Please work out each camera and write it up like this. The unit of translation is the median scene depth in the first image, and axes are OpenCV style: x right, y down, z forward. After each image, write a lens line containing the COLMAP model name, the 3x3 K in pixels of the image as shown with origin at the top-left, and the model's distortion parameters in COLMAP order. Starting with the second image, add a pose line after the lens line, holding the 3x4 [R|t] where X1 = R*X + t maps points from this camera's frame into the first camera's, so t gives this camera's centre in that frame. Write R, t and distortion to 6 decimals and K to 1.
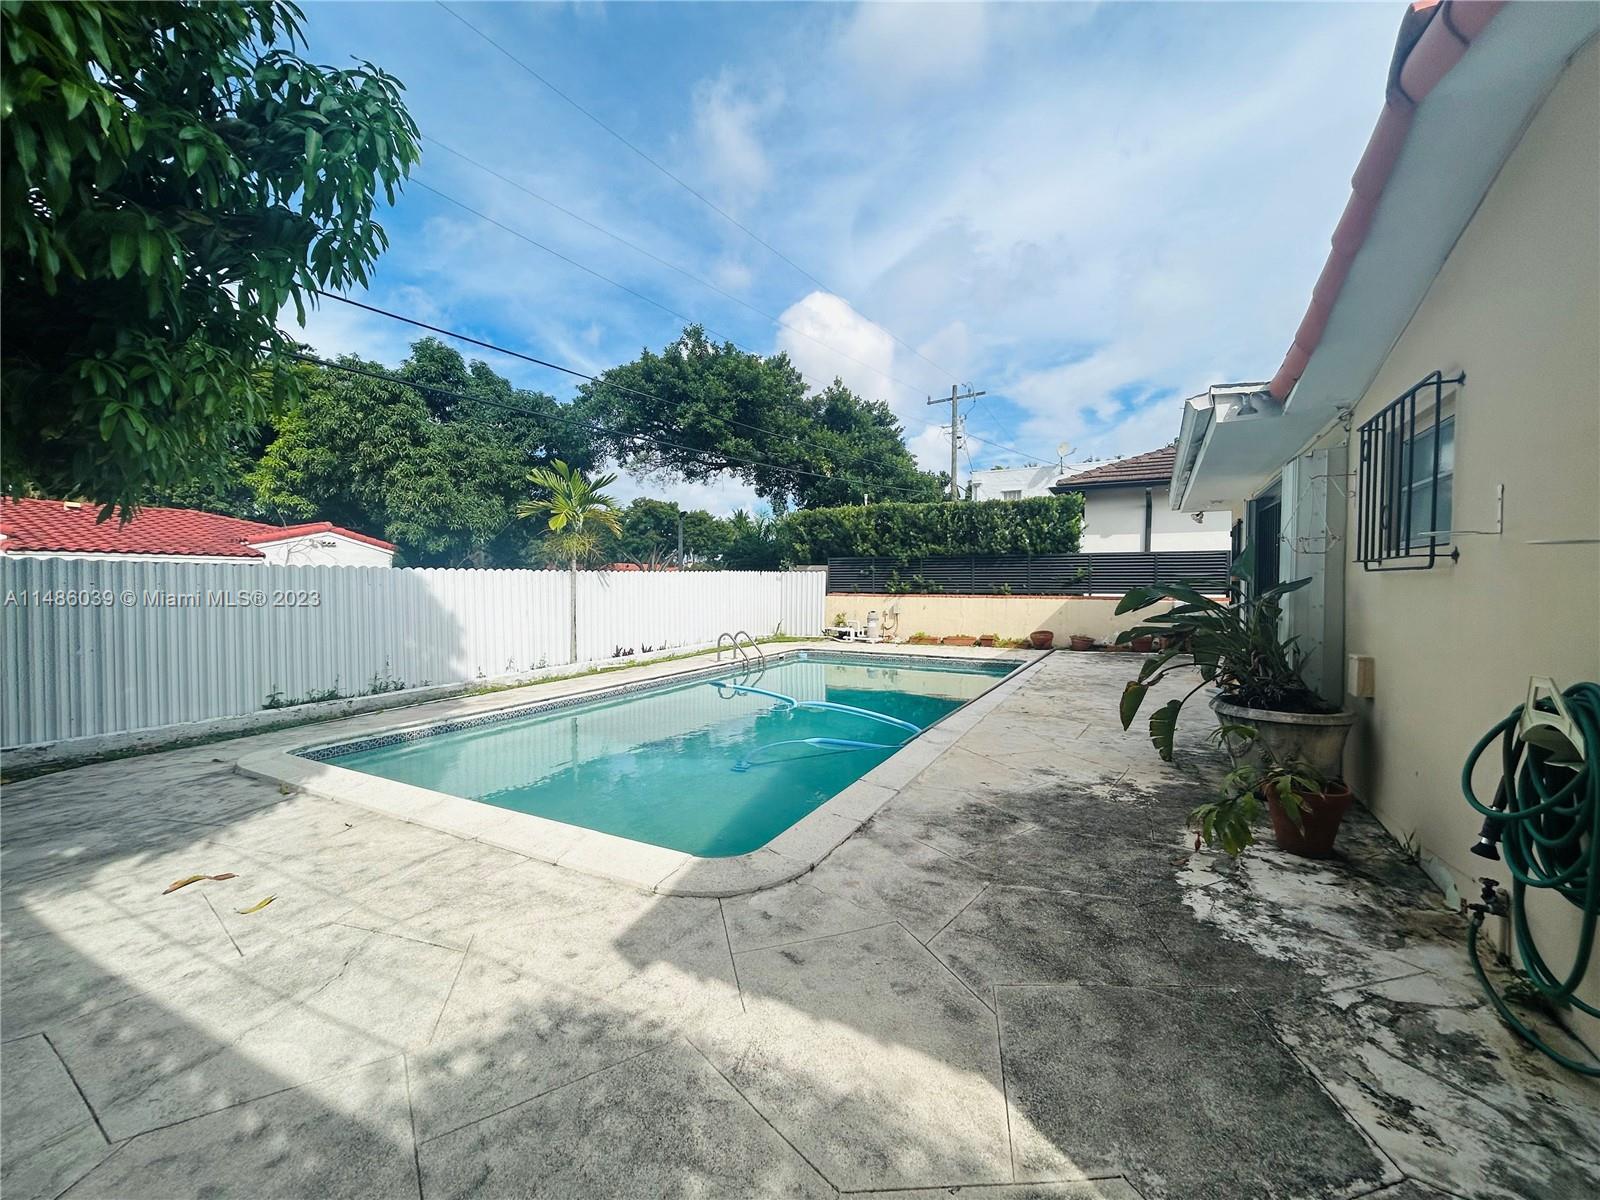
lens RADIAL K [[650.3, 0, 799.4], [0, 650.3, 600.6], [0, 0, 1]] dist [0.001251, -0.000010]
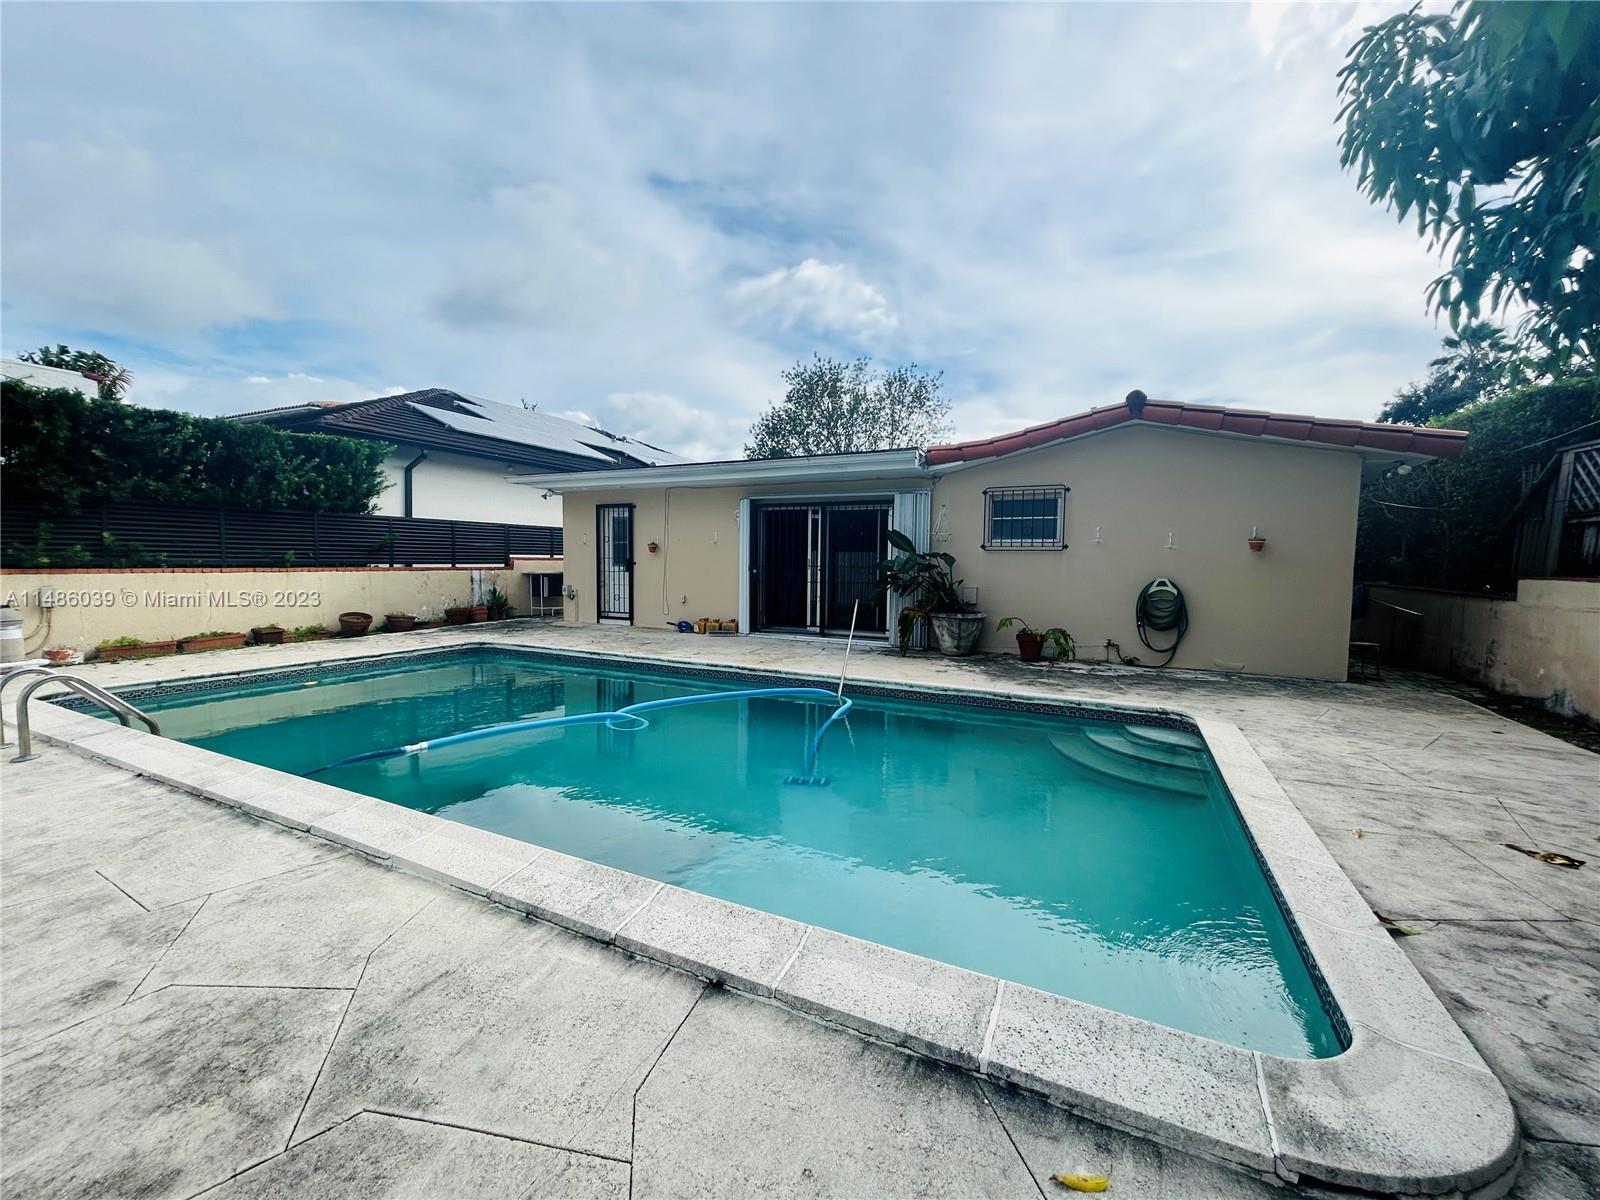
lens RADIAL K [[650.3, 0, 798.5], [0, 650.3, 600.9], [0, 0, 1]] dist [0.001251, -0.000010]
pose [[-0.038015, -0.058016, 0.997592, -0.421210], [0.016174, 0.998147, 0.058664, -0.004527], [-0.999146, 0.018365, -0.037006, 0.494291]]
